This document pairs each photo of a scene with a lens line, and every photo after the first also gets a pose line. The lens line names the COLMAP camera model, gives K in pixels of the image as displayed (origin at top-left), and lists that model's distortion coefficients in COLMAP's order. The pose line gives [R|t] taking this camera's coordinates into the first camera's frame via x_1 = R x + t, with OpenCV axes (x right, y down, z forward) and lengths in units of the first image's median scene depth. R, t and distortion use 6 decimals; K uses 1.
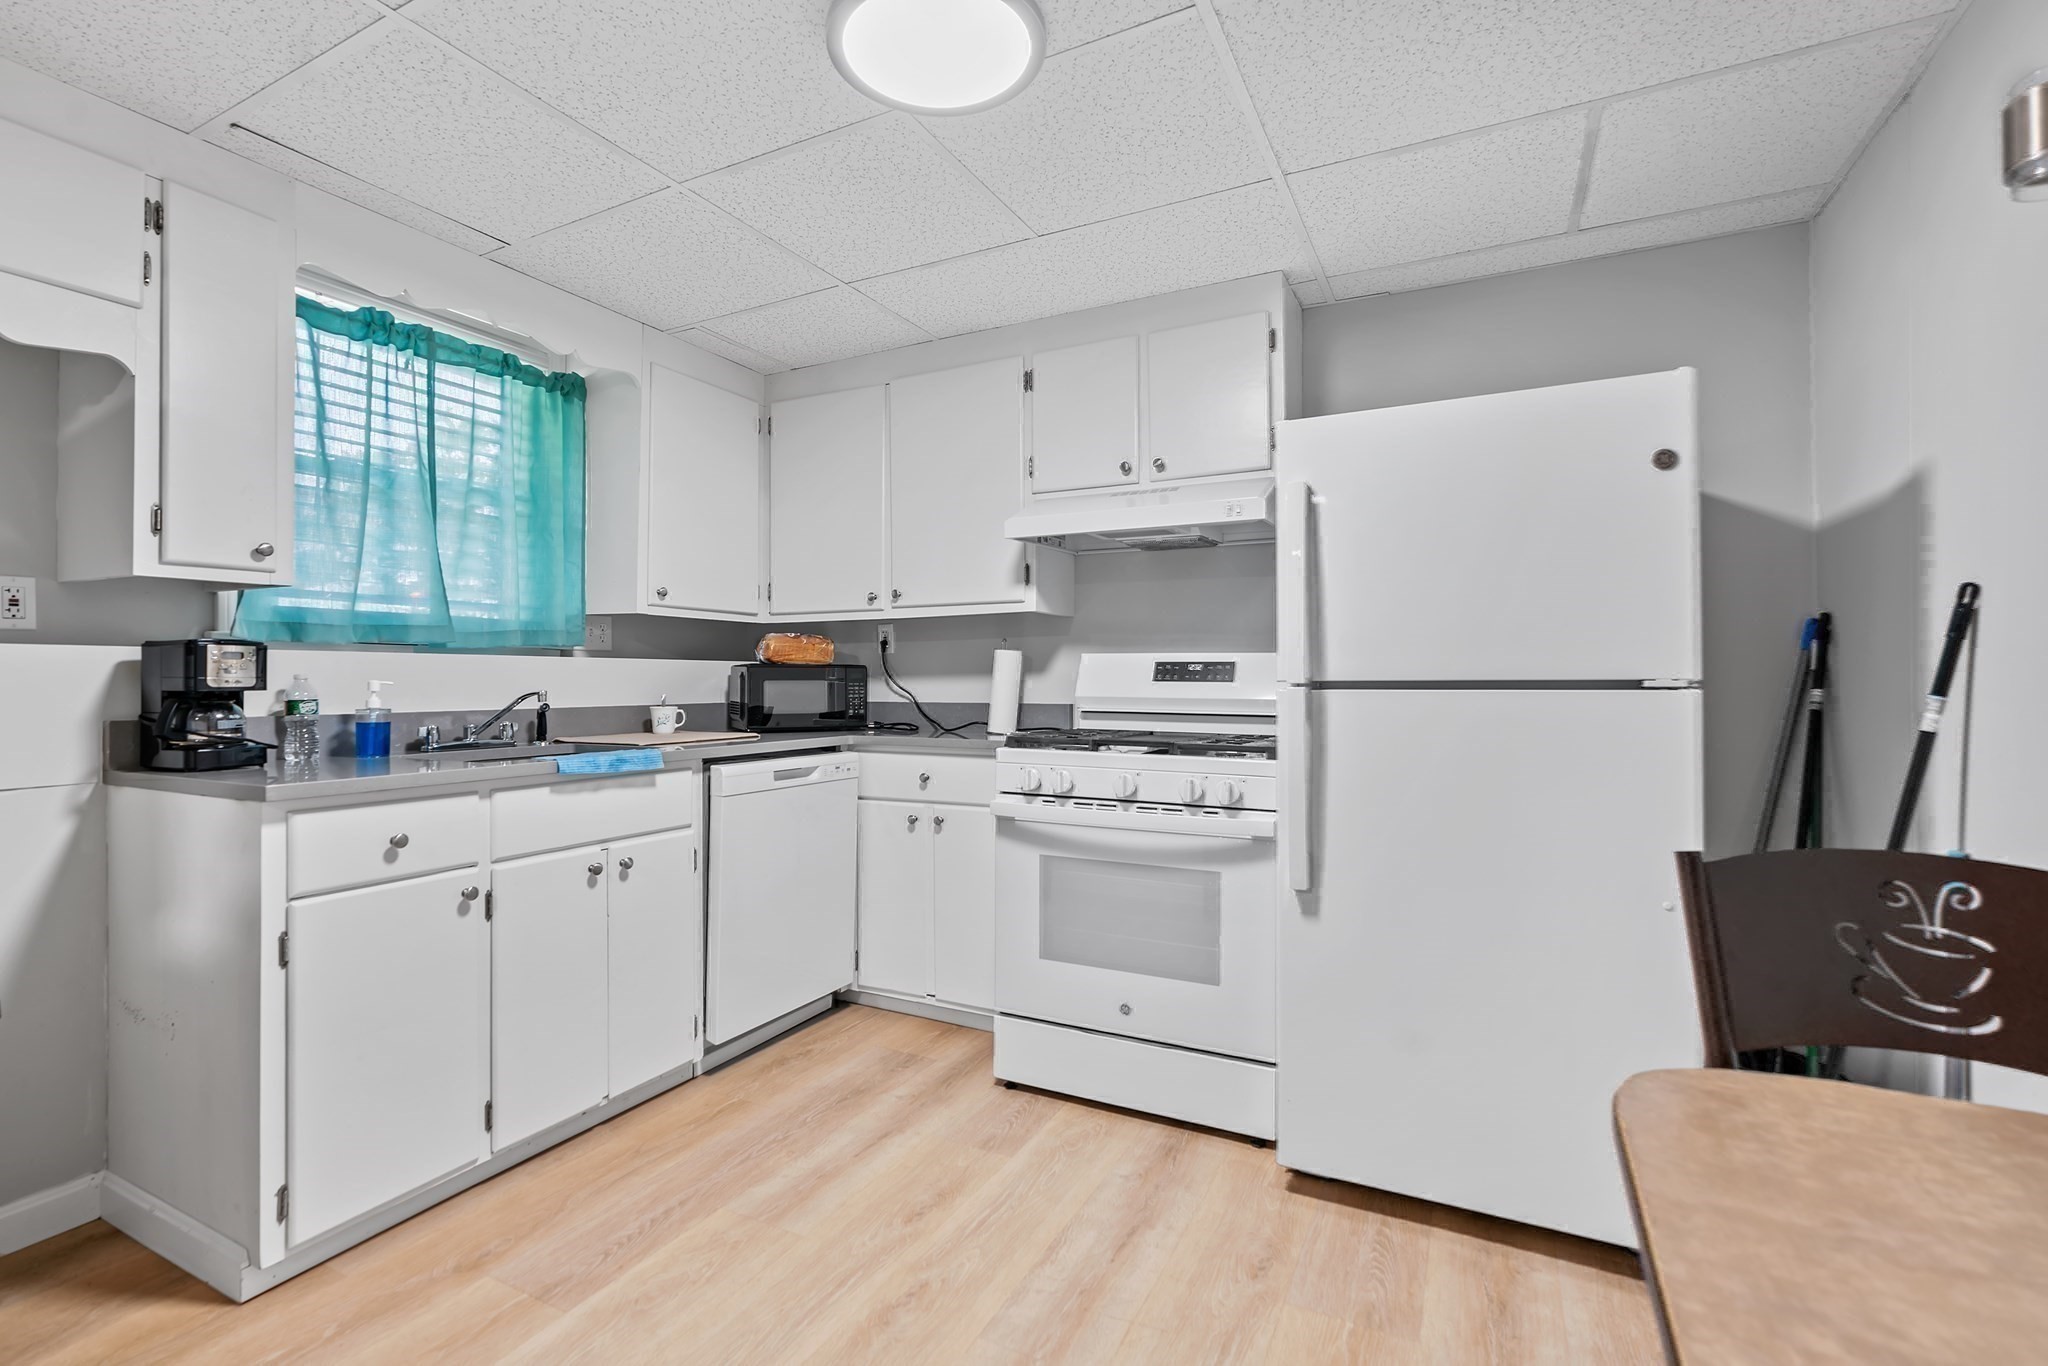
lens RADIAL K [[927.5, 0, 1014.1], [0, 927.5, 684.5], [0, 0, 1]] dist [-0.001503, 0.001981]
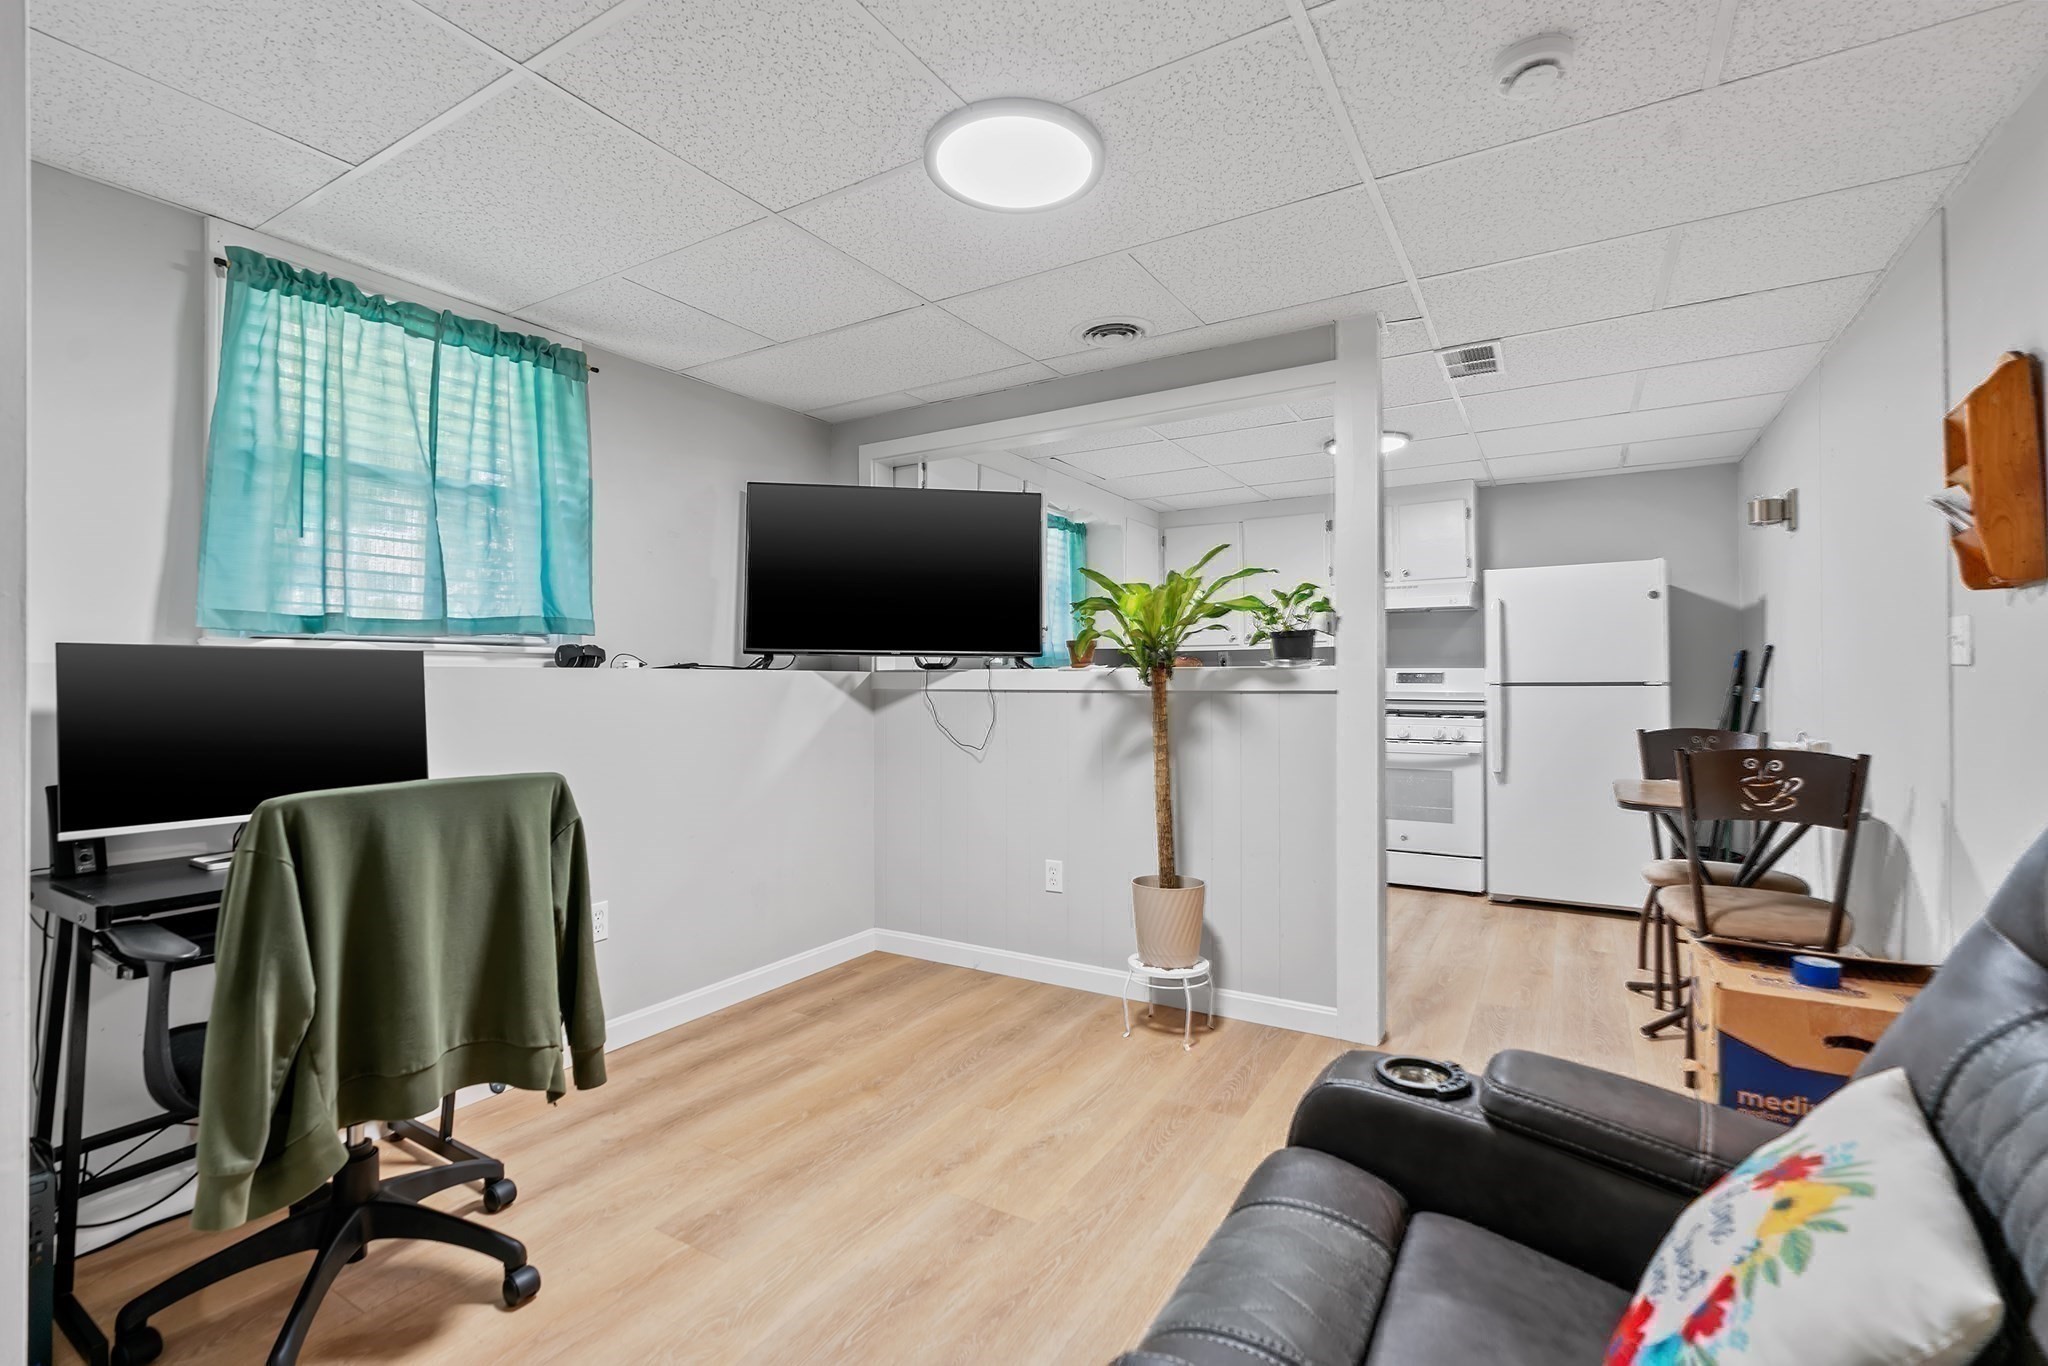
lens RADIAL K [[927.5, 0, 1033.5], [0, 927.5, 675.0], [0, 0, 1]] dist [-0.001503, 0.001981]
pose [[0.997423, -0.002778, -0.071691, -0.538185], [0.001549, 0.999851, -0.017191, 0.011851], [0.071728, 0.017036, 0.997279, -1.104020]]
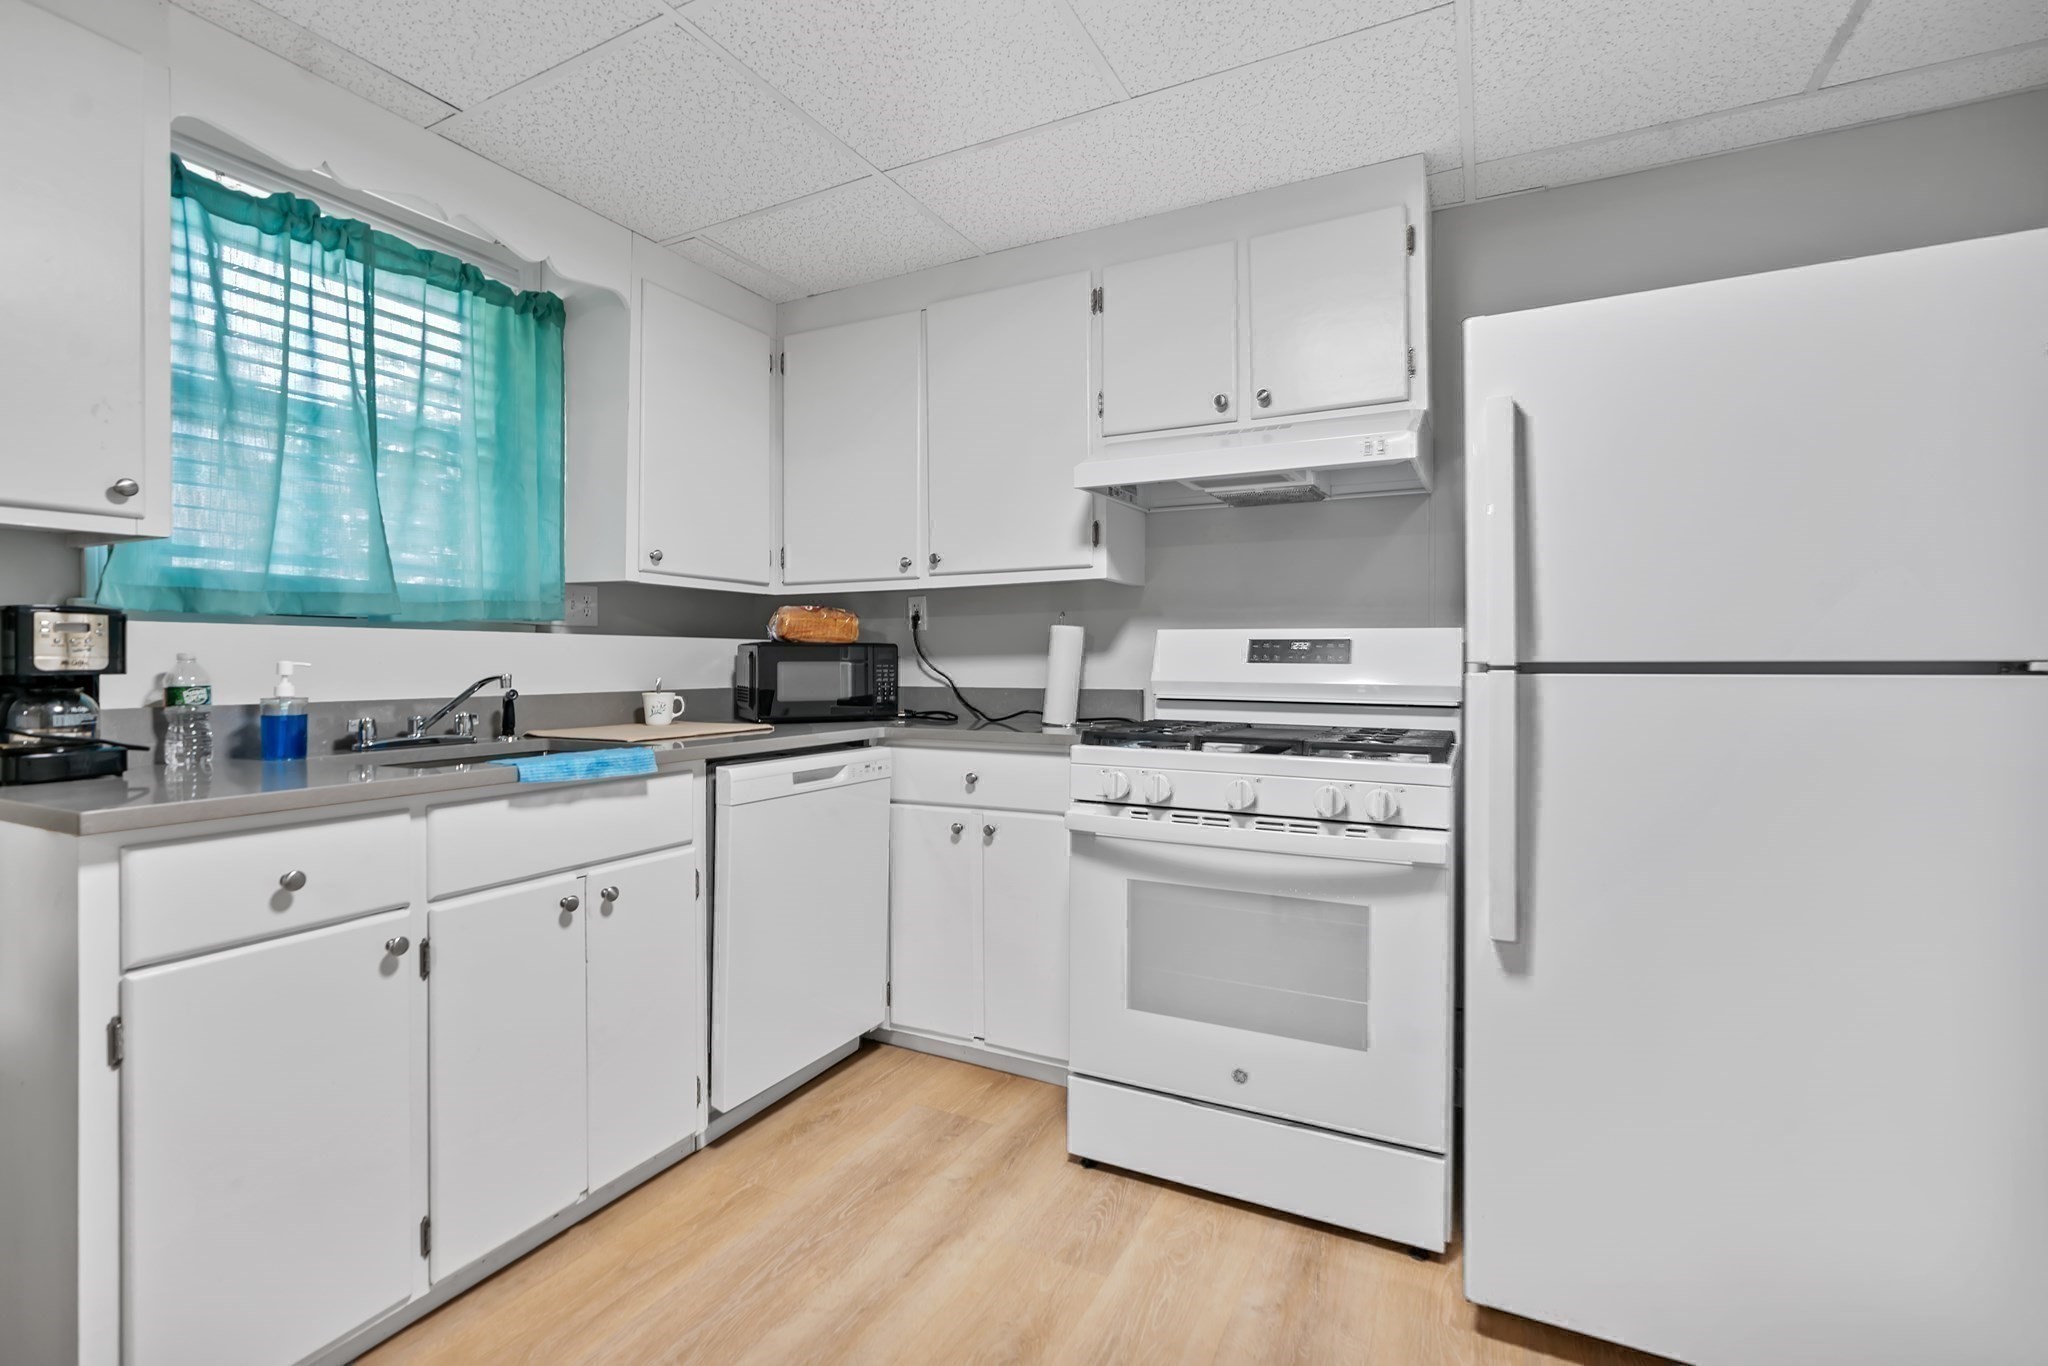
lens RADIAL K [[927.5, 0, 1015.5], [0, 927.5, 673.8], [0, 0, 1]] dist [-0.001503, 0.001981]
pose [[0.999997, 0.000352, 0.002575, -0.070200], [-0.000374, 0.999964, 0.008522, -0.000703], [-0.002572, -0.008523, 0.999960, 0.197741]]
